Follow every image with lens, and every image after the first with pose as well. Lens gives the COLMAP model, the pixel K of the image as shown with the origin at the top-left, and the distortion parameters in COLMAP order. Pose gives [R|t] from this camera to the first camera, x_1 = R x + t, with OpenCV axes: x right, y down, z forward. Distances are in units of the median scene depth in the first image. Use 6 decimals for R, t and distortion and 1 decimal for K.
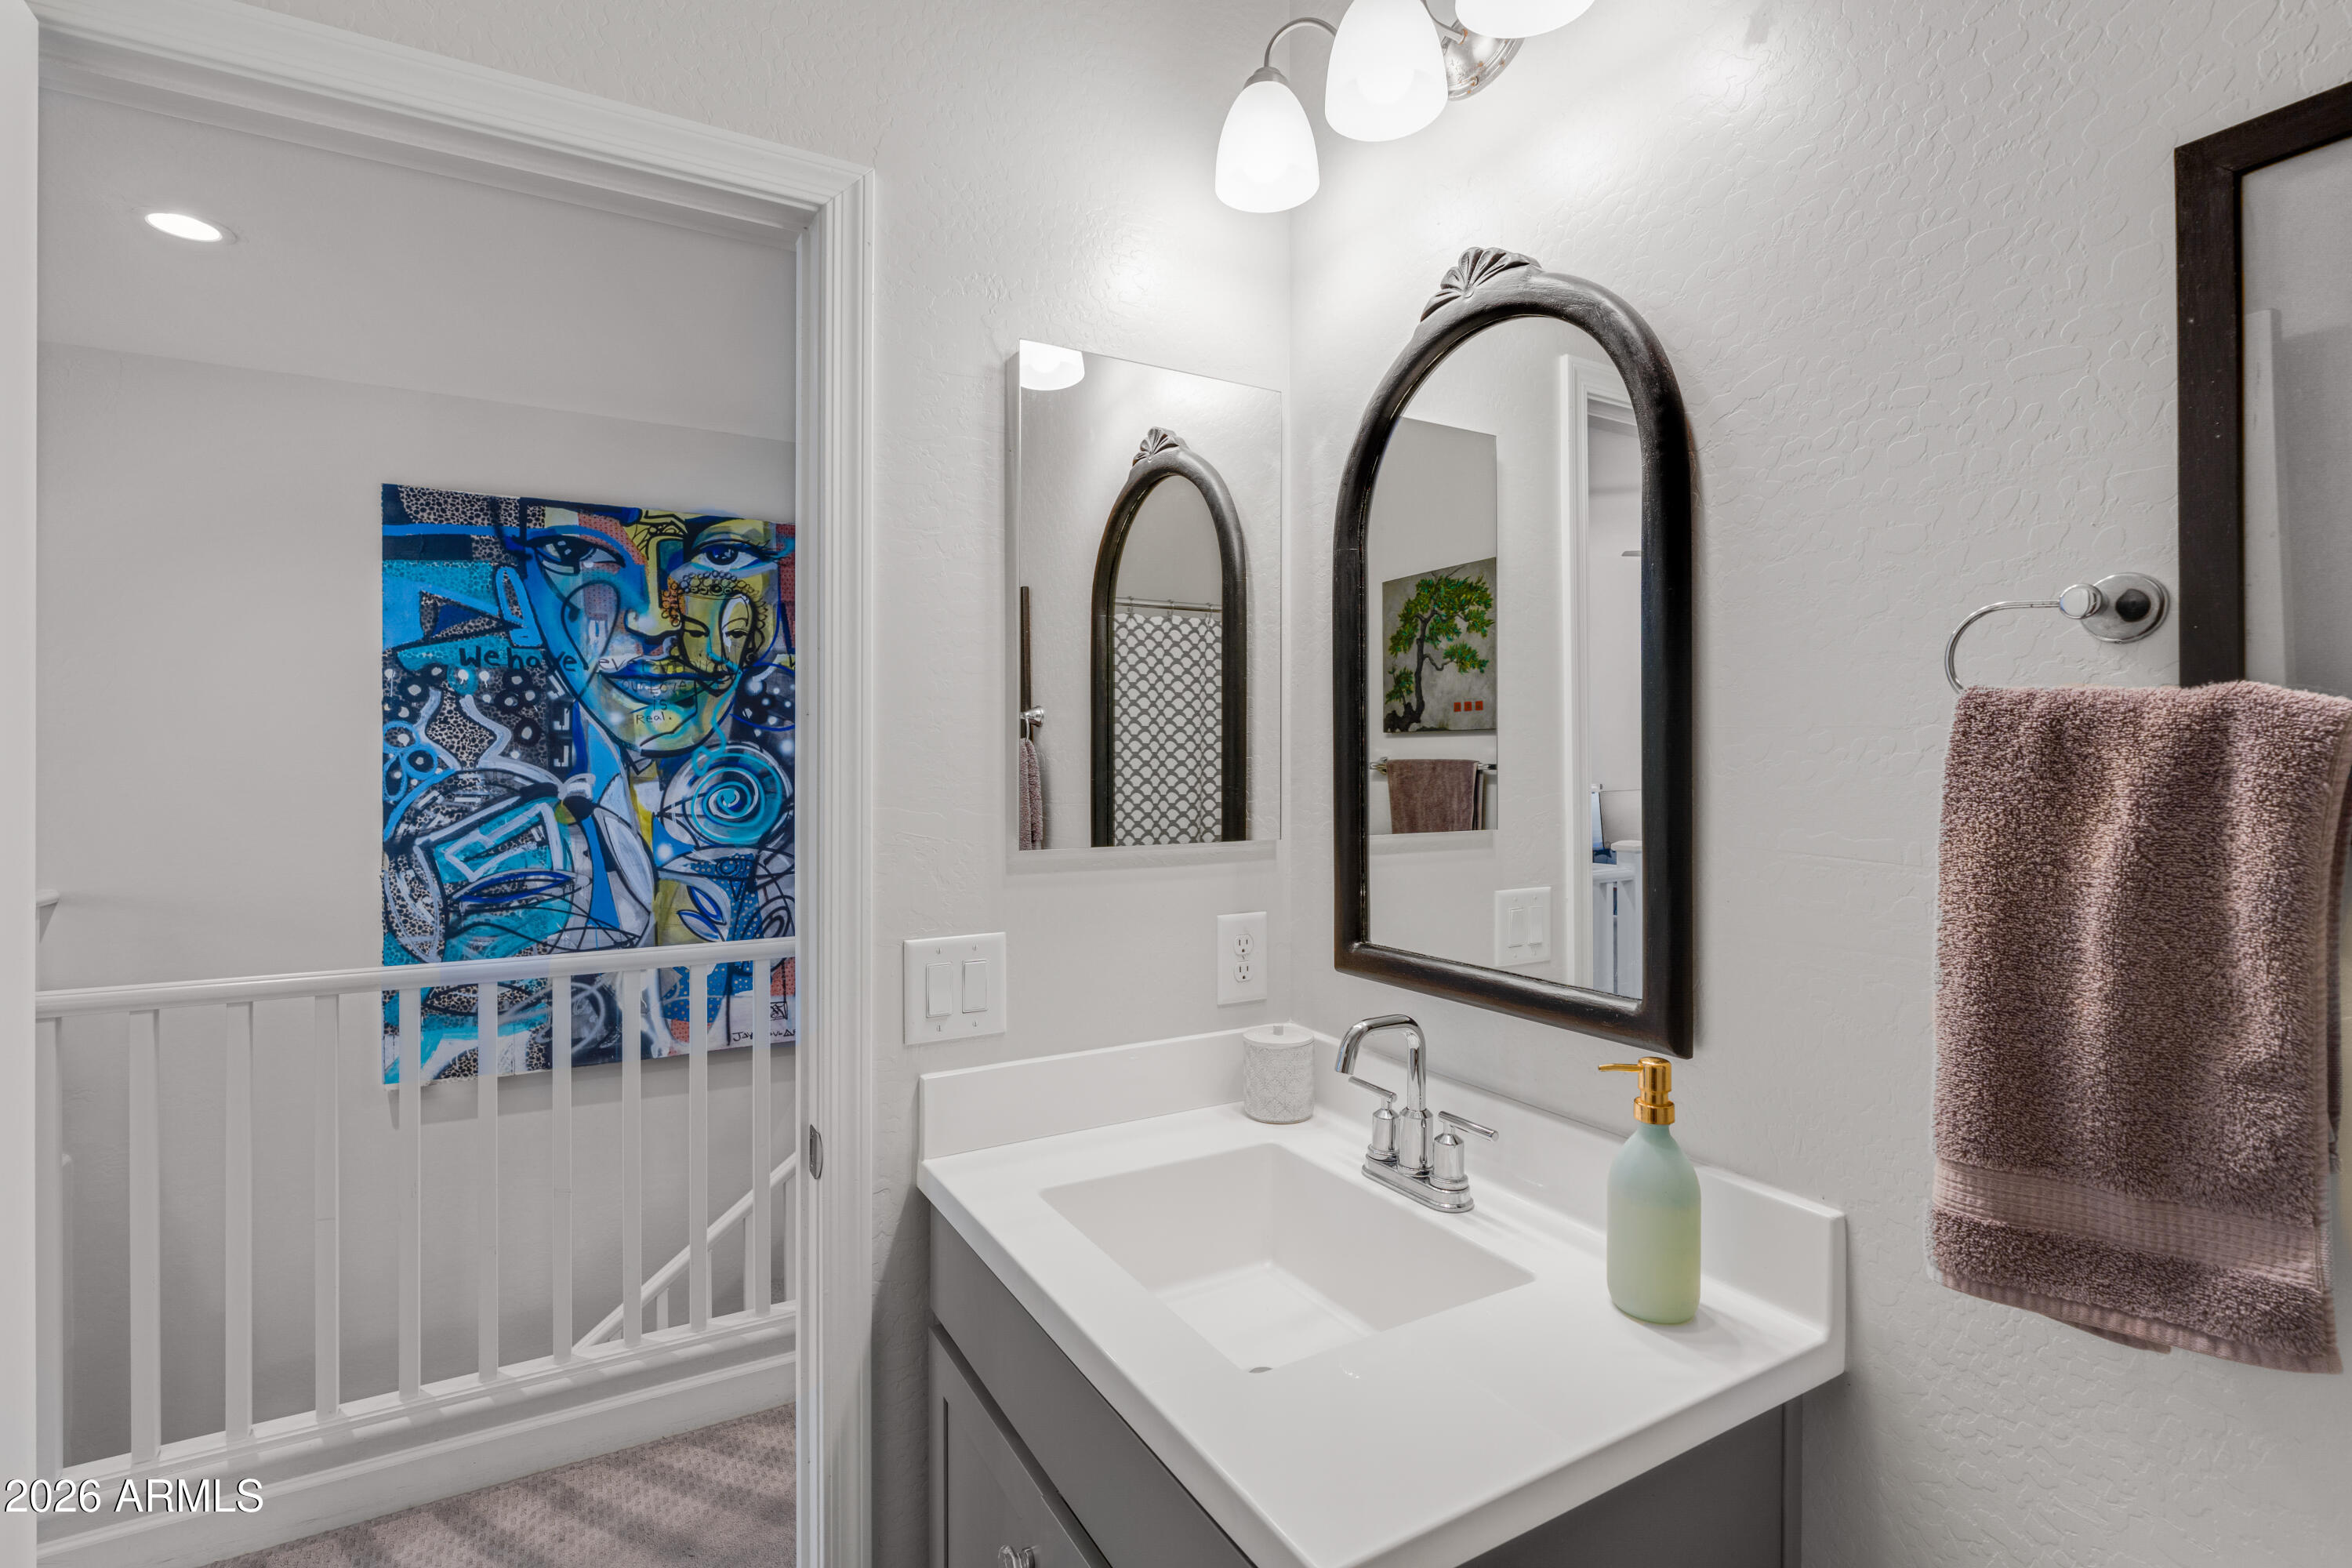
lens RADIAL K [[1074.4, 0, 1172.9], [0, 1074.4, 776.5], [0, 0, 1]] dist [-0.003268, 0.000418]
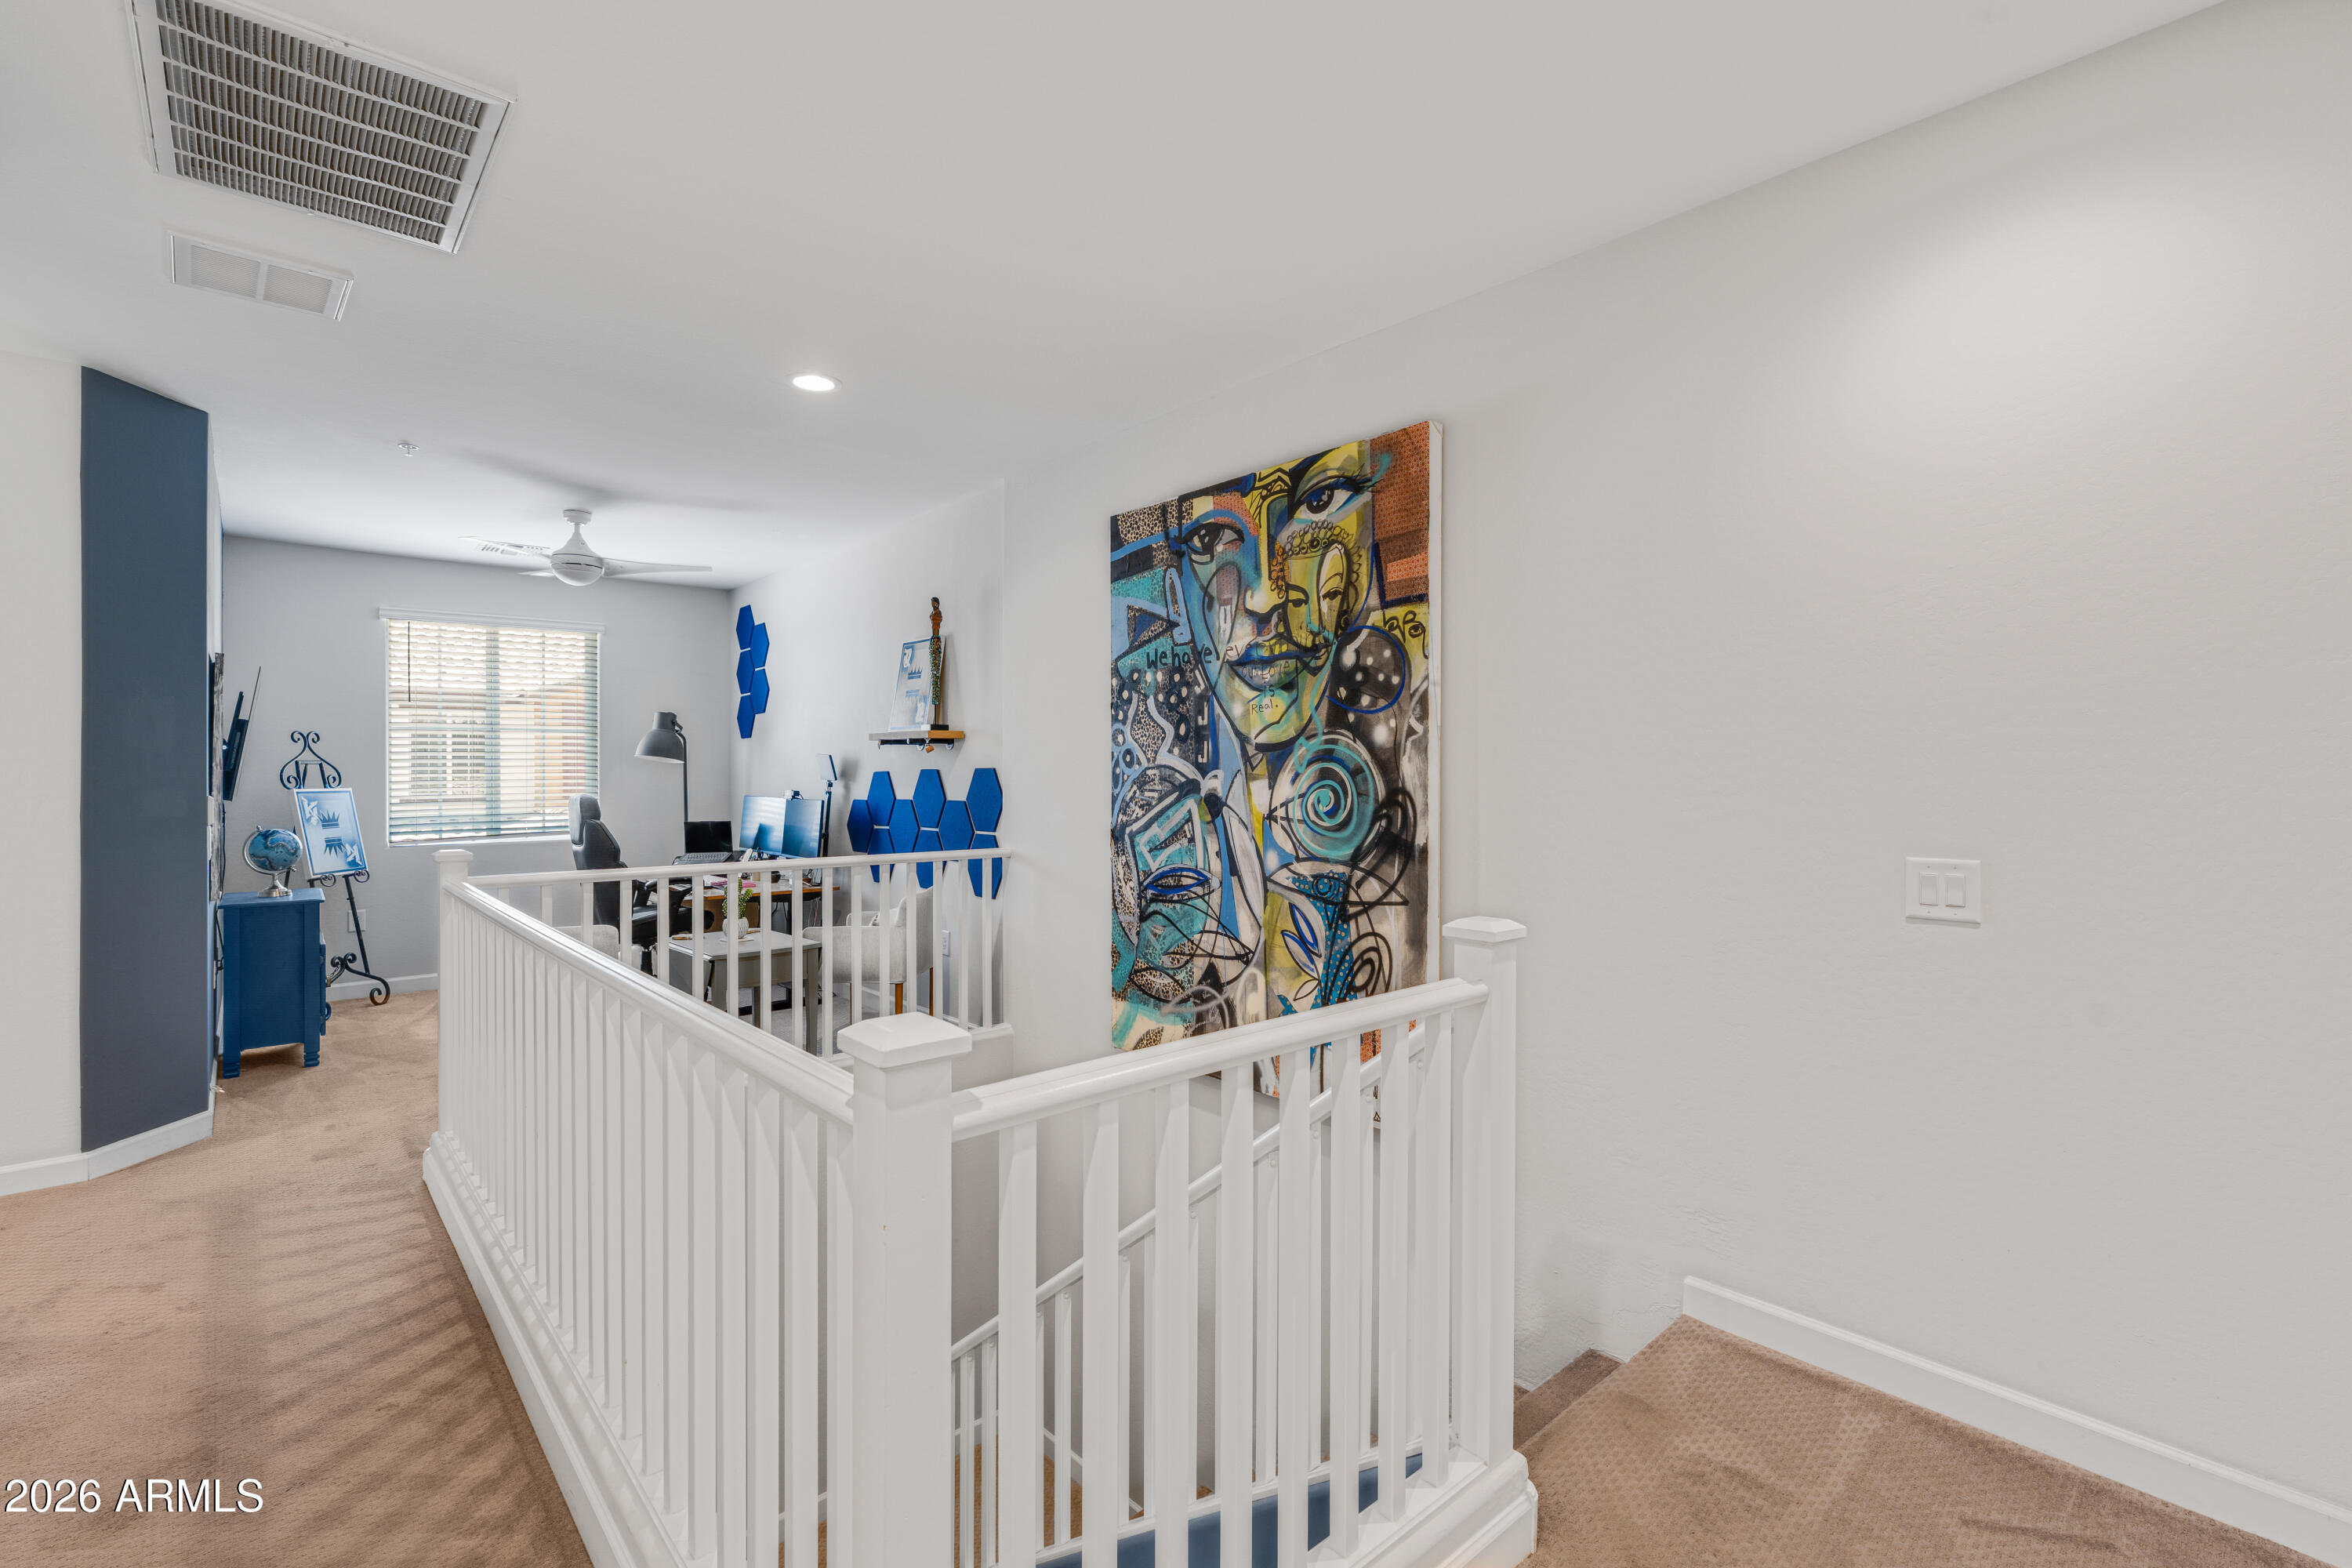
lens RADIAL K [[1074.4, 0, 1182.0], [0, 1074.4, 774.3], [0, 0, 1]] dist [-0.003268, 0.000418]
pose [[0.205655, 0.006417, -0.978604, 0.373363], [-0.002602, 0.999979, 0.006011, -0.004385], [0.978621, 0.001311, 0.205667, 0.773757]]
